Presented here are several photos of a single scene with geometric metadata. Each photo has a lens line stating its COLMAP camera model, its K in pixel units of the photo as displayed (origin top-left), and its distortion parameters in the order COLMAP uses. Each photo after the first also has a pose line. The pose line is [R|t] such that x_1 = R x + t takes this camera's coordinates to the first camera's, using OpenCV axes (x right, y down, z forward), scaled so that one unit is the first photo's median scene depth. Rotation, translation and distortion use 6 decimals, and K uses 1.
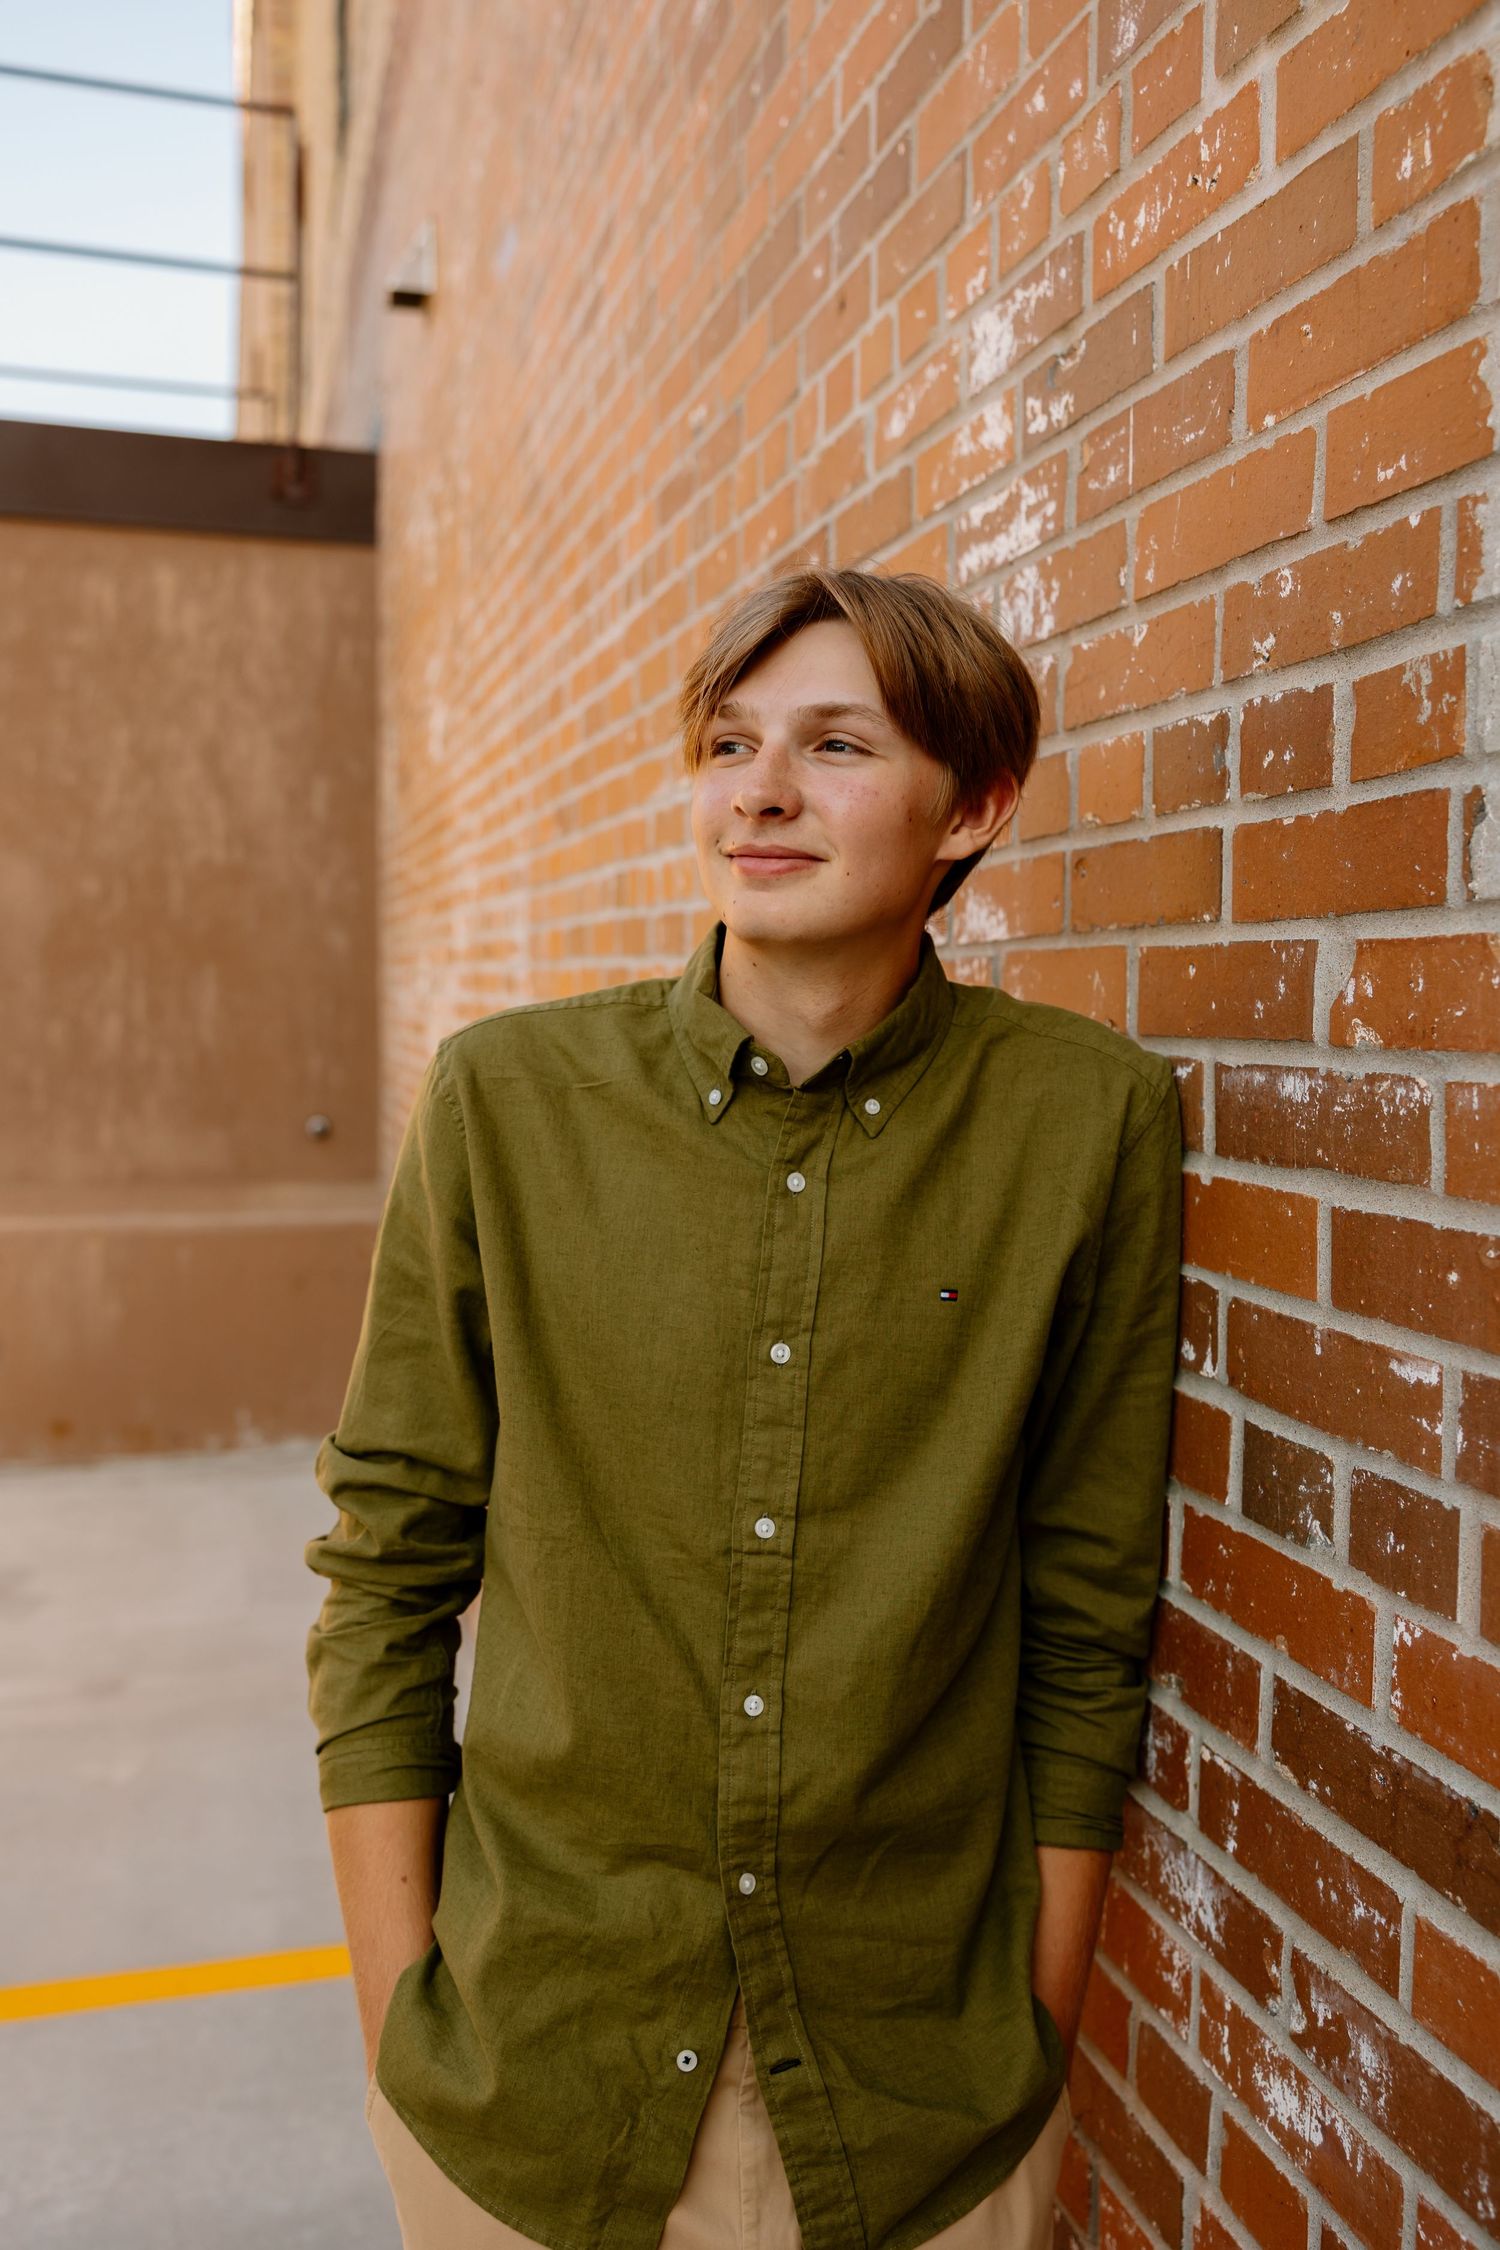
lens RADIAL K [[1810.8, 0, 765.0], [0, 1810.8, 1129.5], [0, 0, 1]] dist [-0.000894, -0.001705]
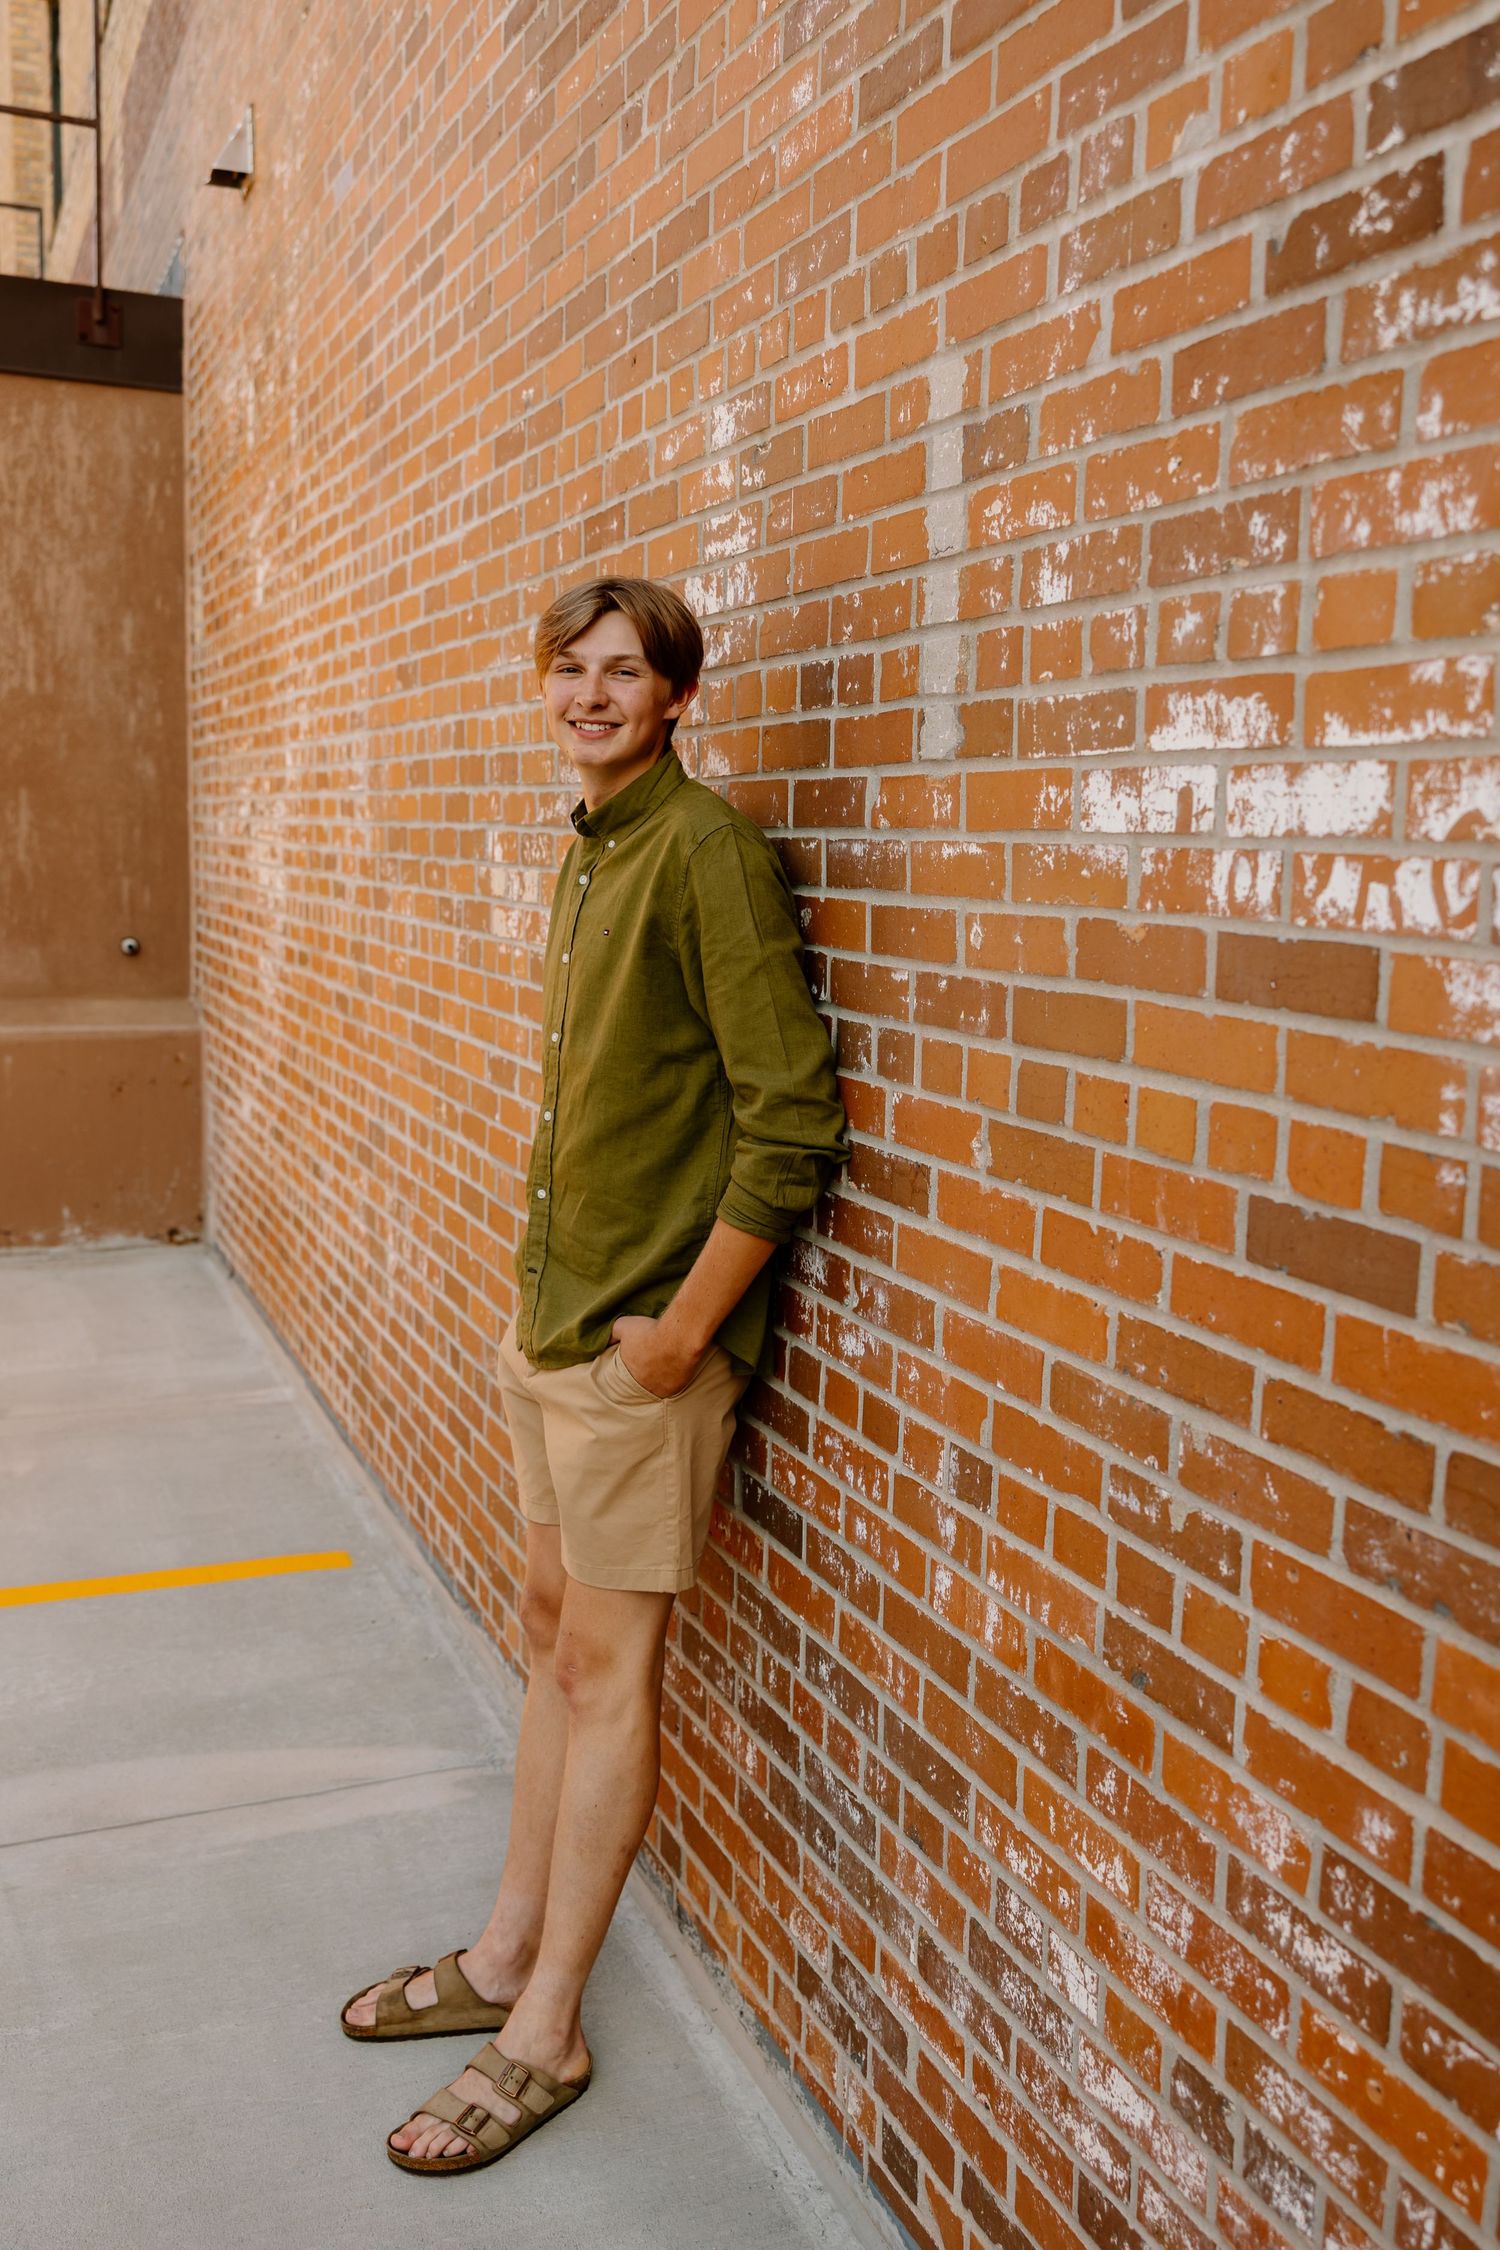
lens RADIAL K [[1939.6, 0, 752.9], [0, 1939.6, 1151.4], [0, 0, 1]] dist [-0.000387, 0.009752]
pose [[0.993369, -0.001442, 0.114958, -0.064563], [-0.008204, 0.996483, 0.083398, 0.108311], [-0.114674, -0.083789, 0.989863, -0.953879]]
